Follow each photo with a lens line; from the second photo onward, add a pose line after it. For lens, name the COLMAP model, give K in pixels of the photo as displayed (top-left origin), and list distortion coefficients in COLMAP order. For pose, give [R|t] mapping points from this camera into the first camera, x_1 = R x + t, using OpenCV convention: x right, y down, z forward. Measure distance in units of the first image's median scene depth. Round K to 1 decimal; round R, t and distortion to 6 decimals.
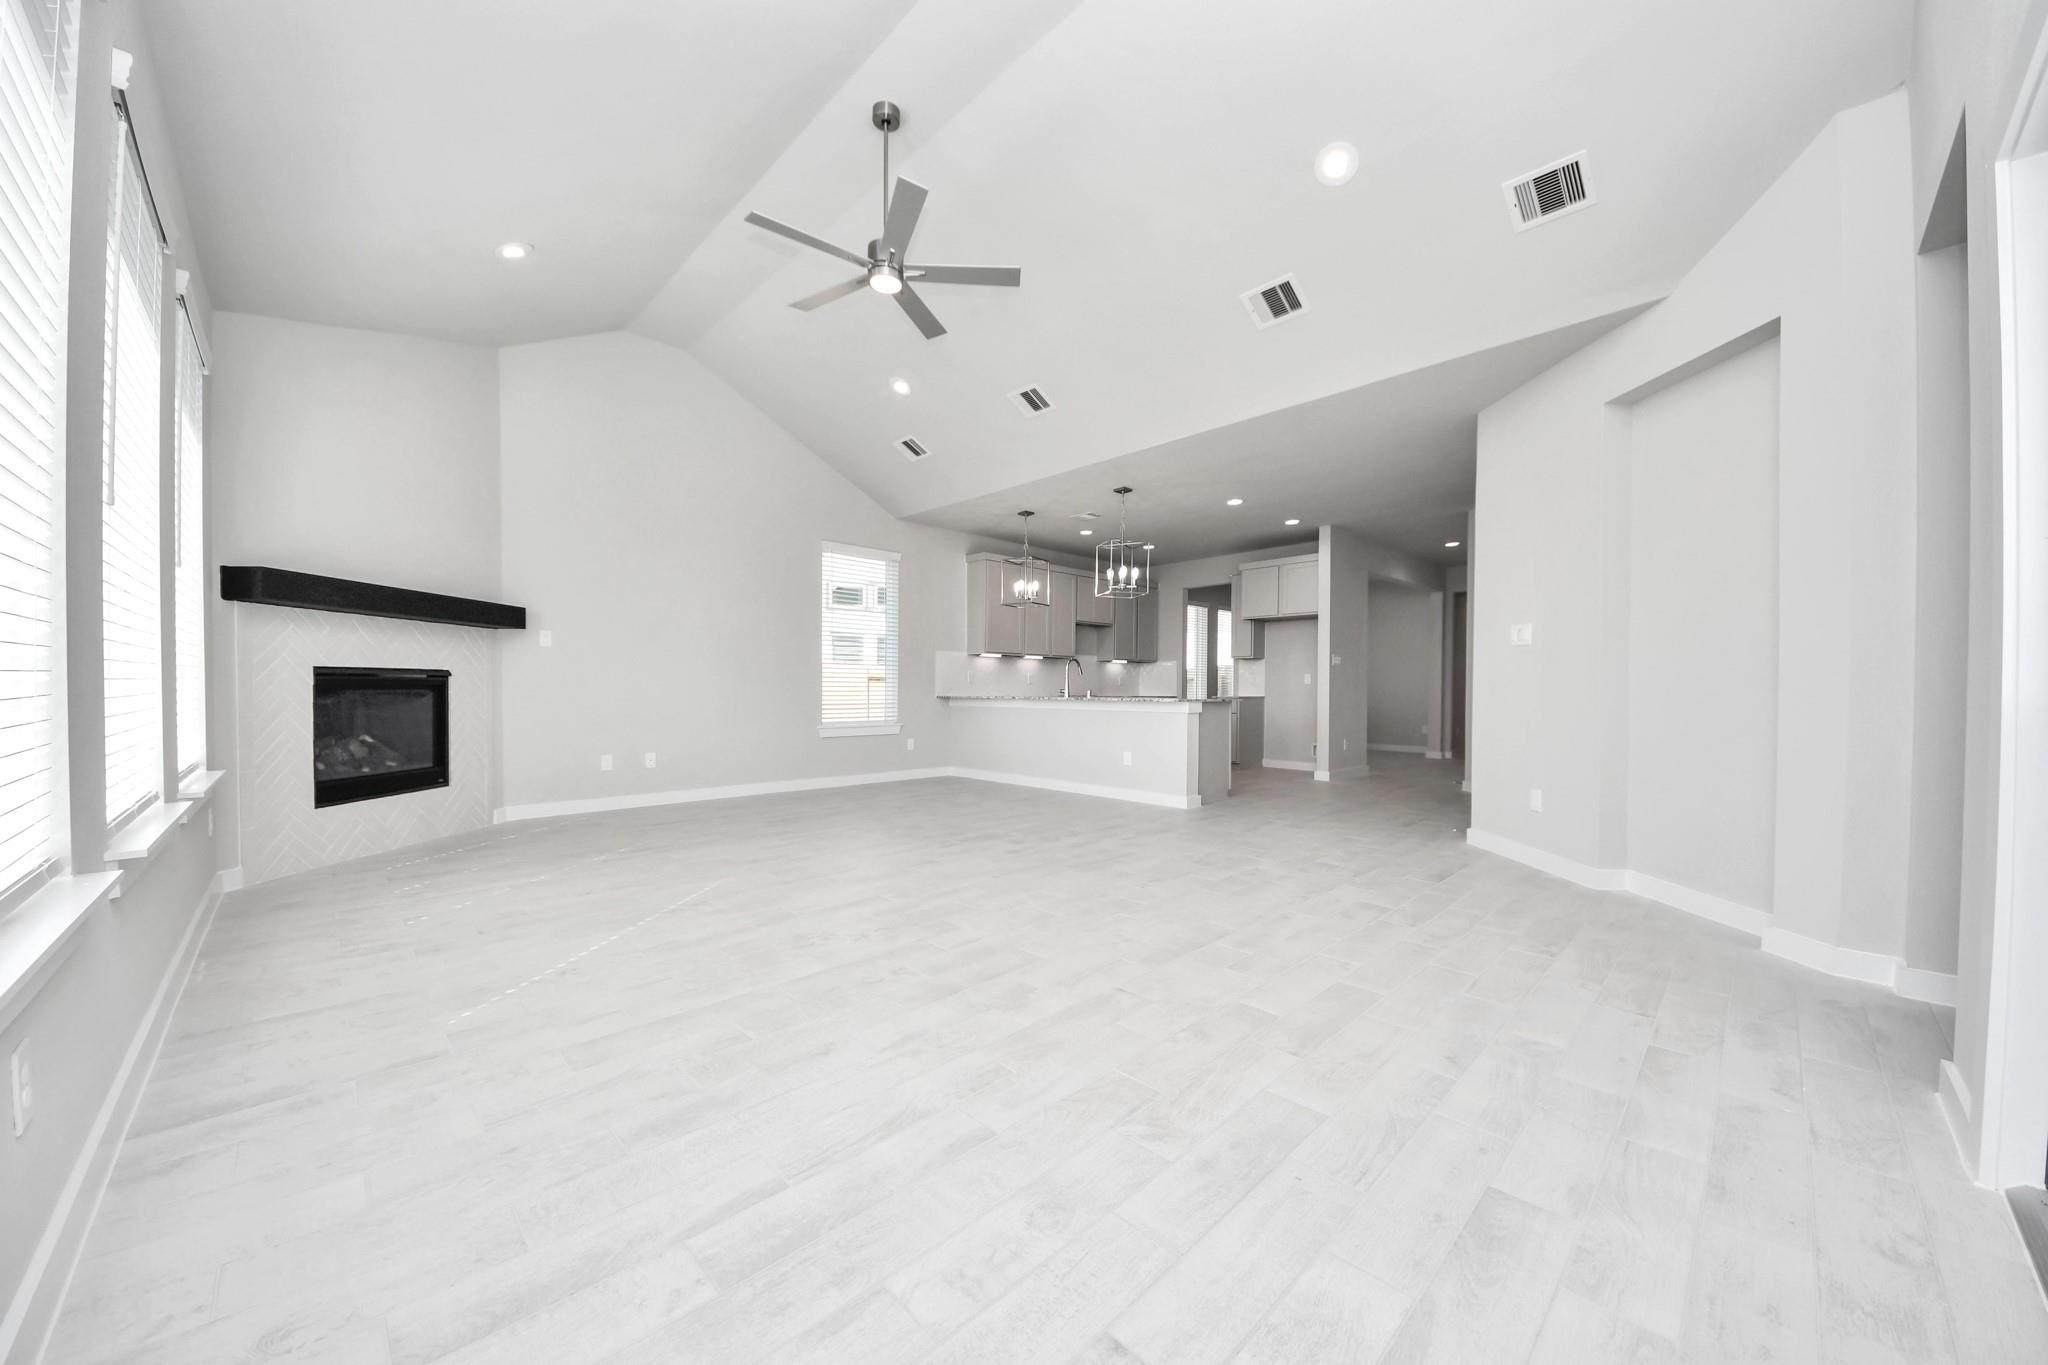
lens RADIAL K [[696.6, 0, 999.9], [0, 696.6, 690.0], [0, 0, 1]] dist [0.019235, -0.011445]
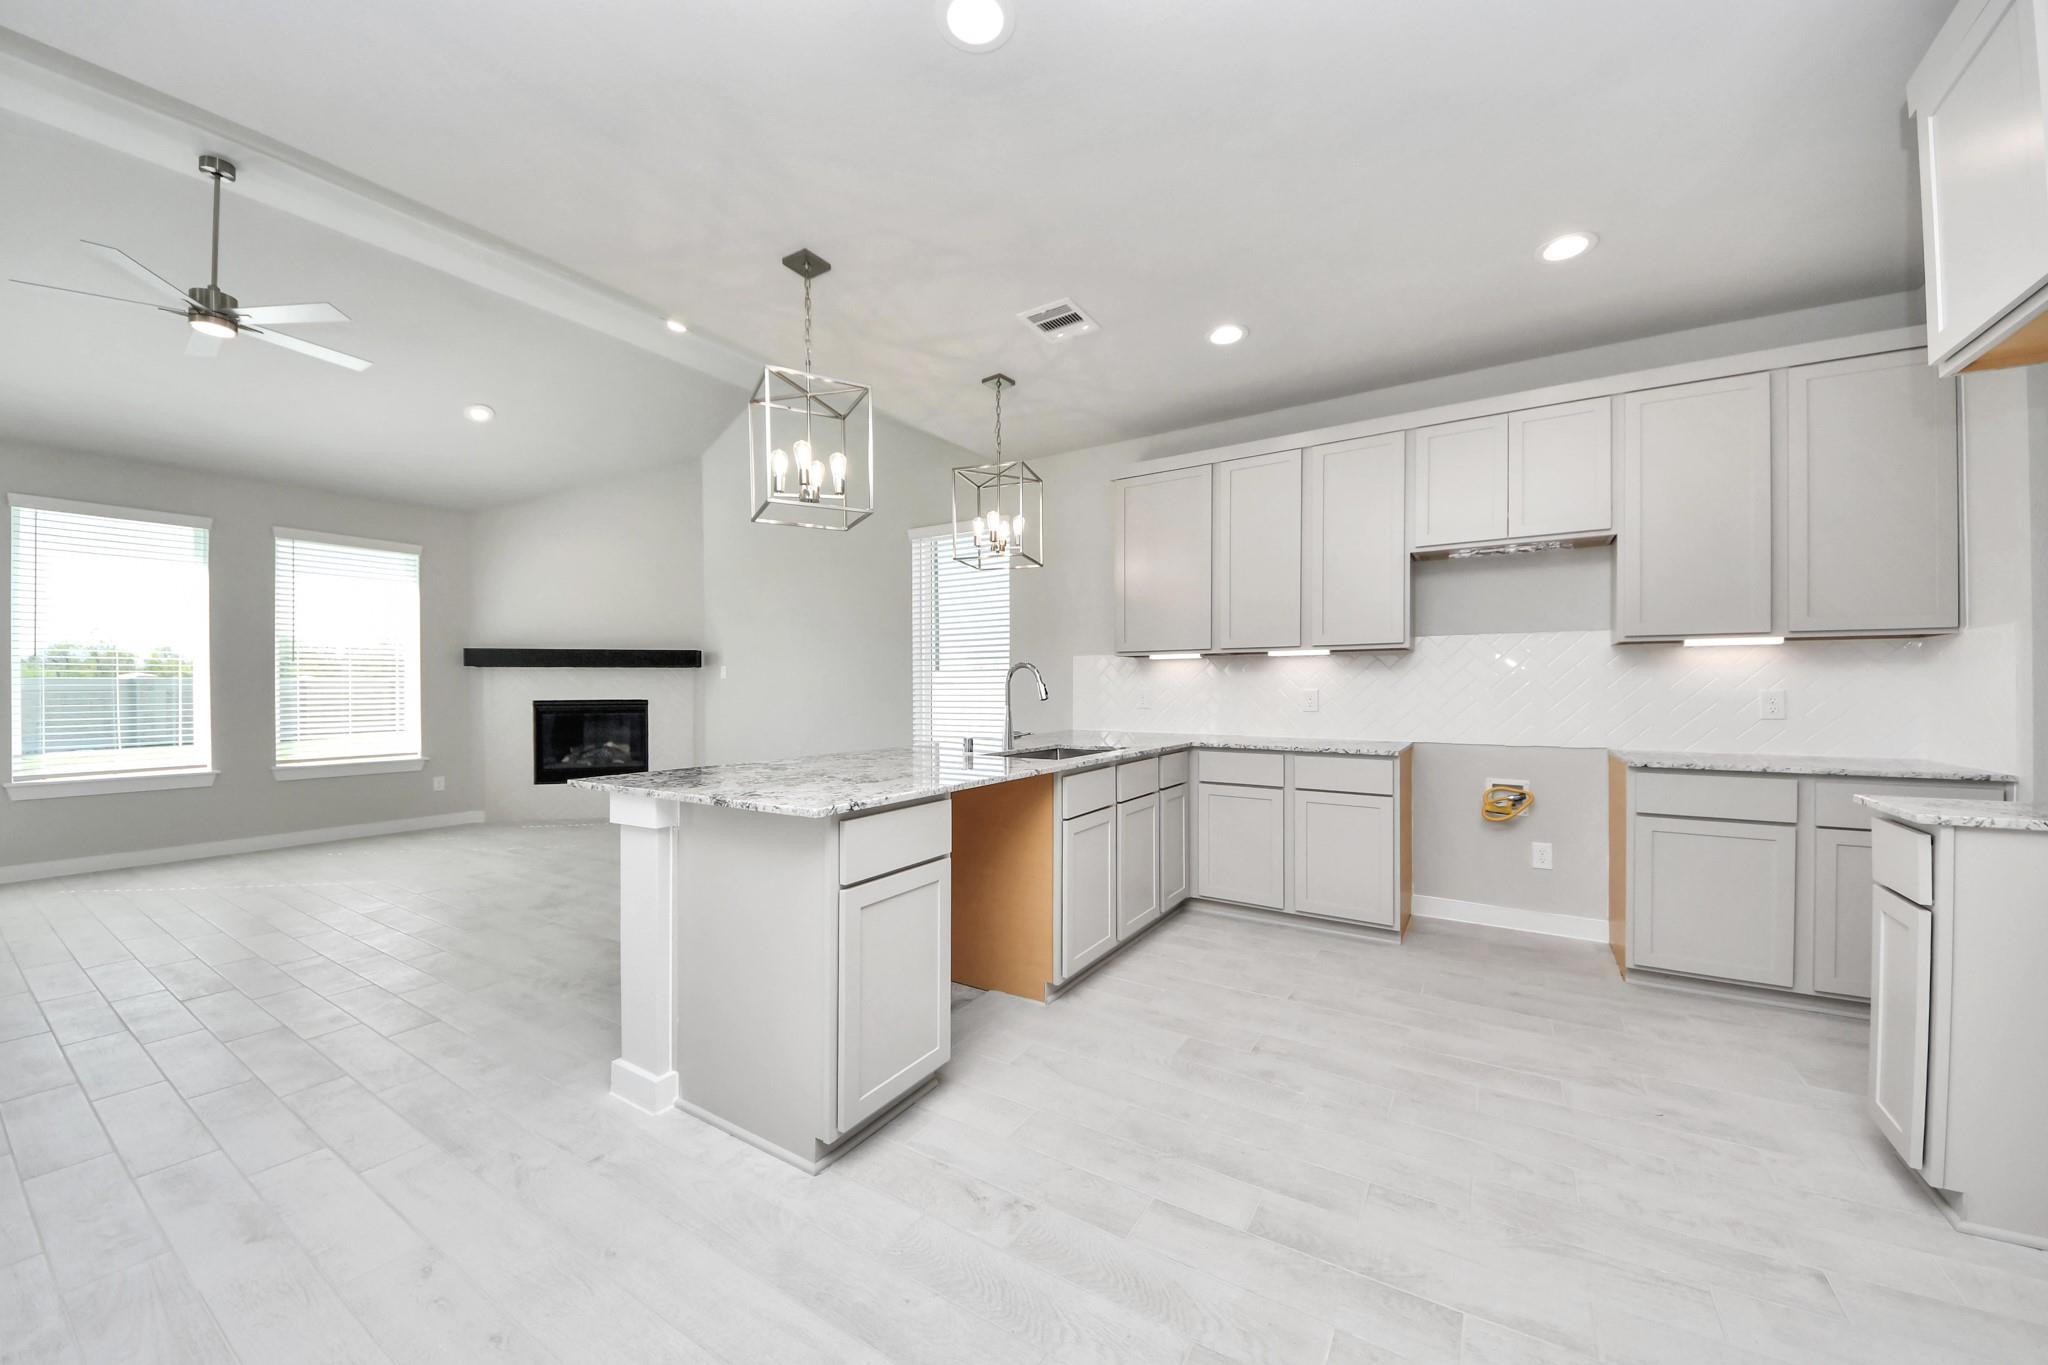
lens RADIAL K [[720.2, 0, 1011.6], [0, 720.2, 683.8], [0, 0, 1]] dist [0.046093, -0.024498]
pose [[0.273276, -0.013174, -0.961845, 0.841750], [-0.001452, 0.999899, -0.014108, -0.041422], [0.961935, 0.005252, 0.273229, 1.331241]]
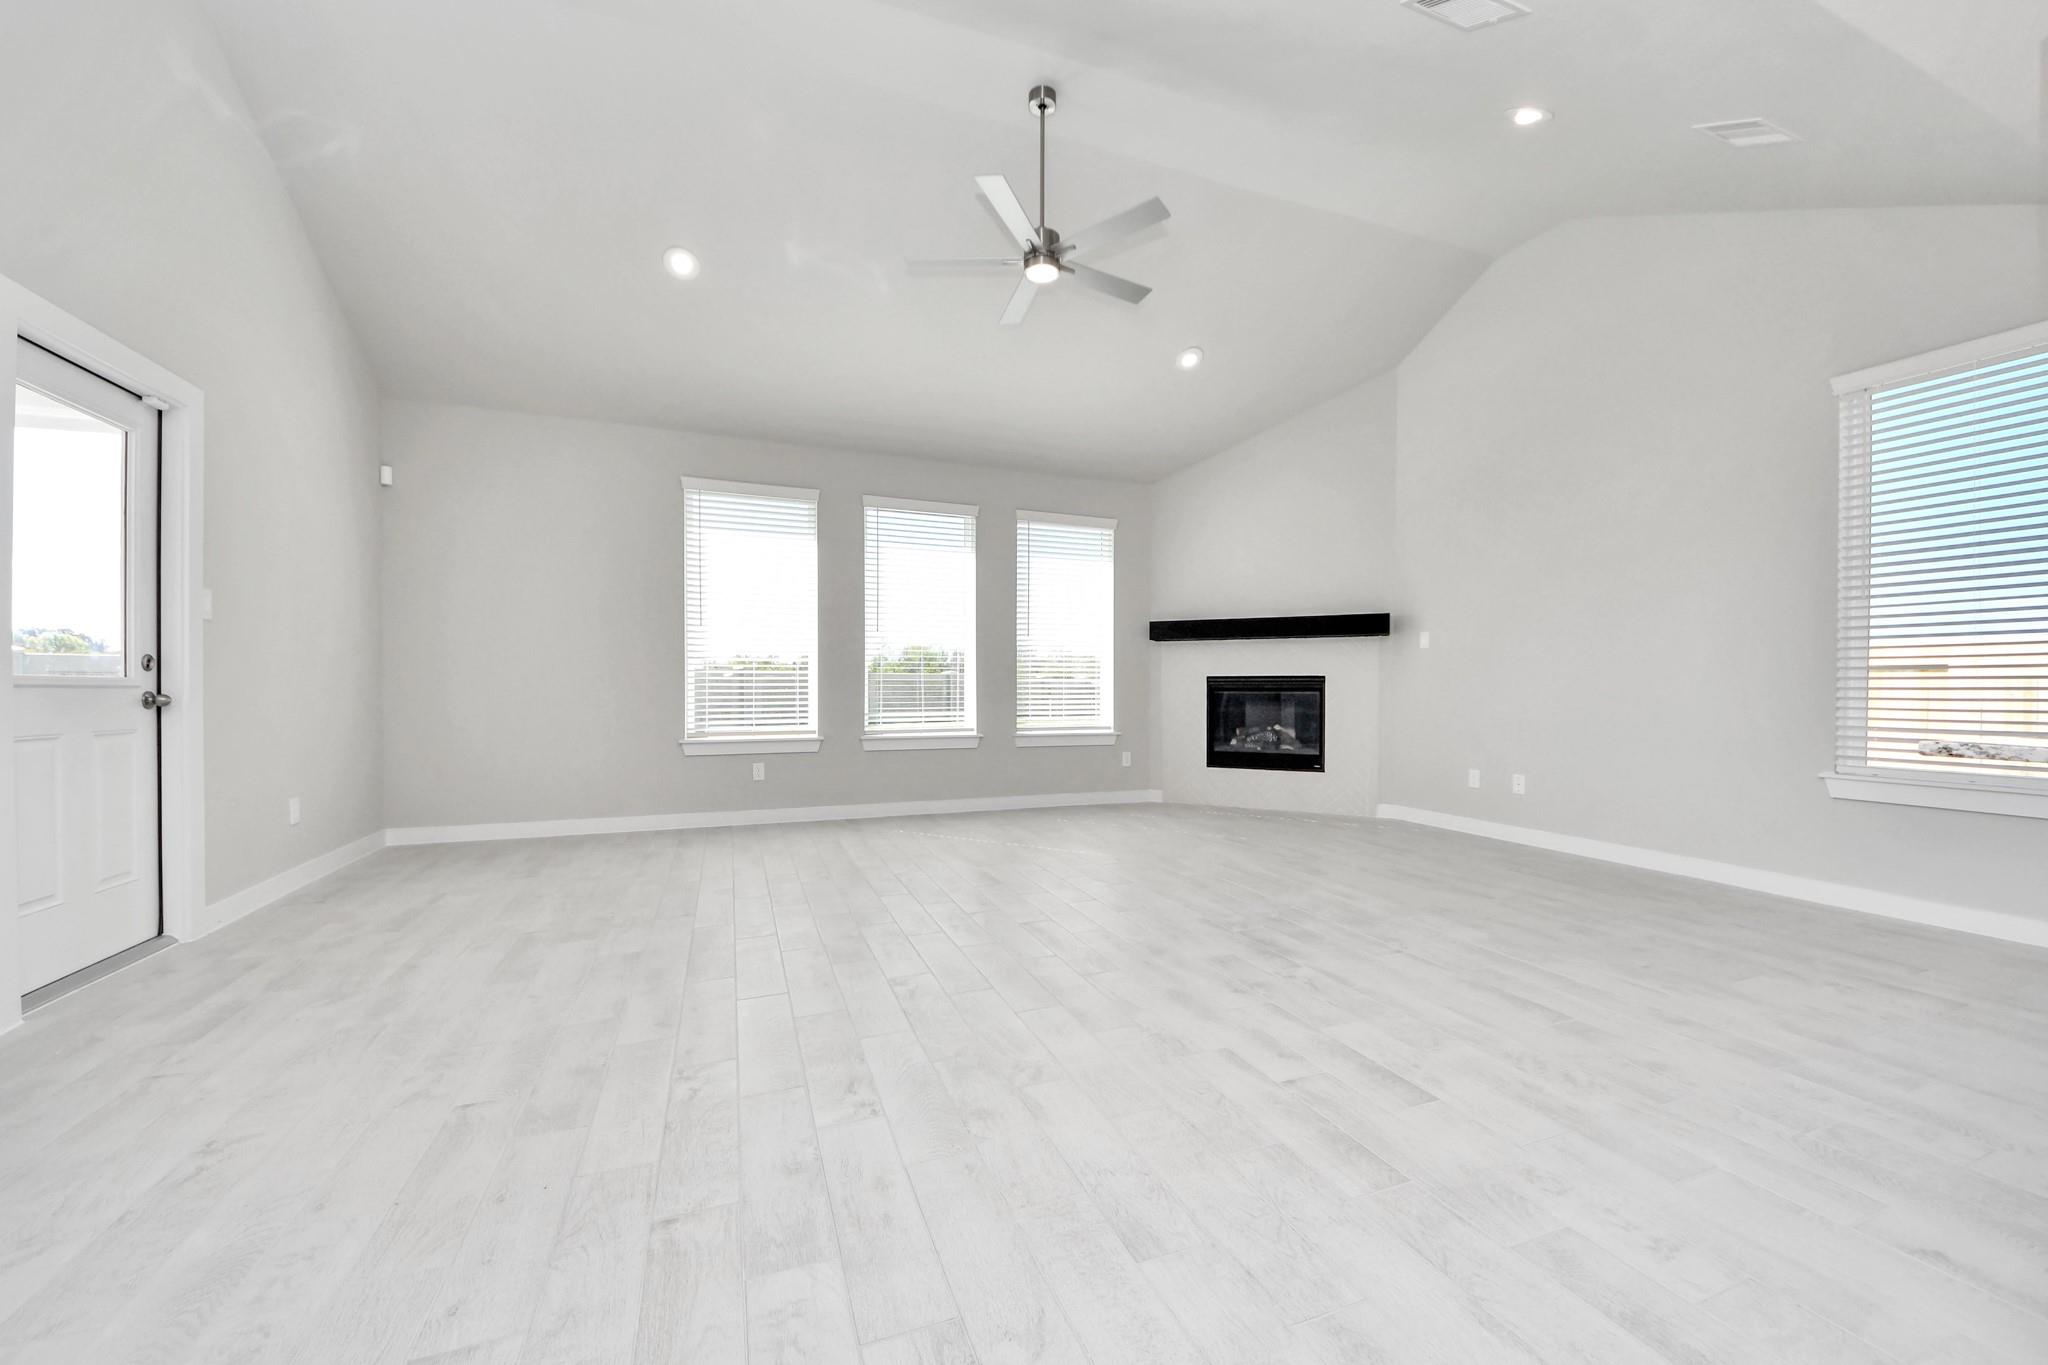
lens RADIAL K [[765.5, 0, 1031.4], [0, 765.5, 688.5], [0, 0, 1]] dist [0.026115, -0.016792]
pose [[-0.348605, -0.005362, -0.937254, 0.623951], [-0.009443, 0.999953, -0.002209, 0.001420], [0.937222, 0.008081, -0.348639, 1.007741]]
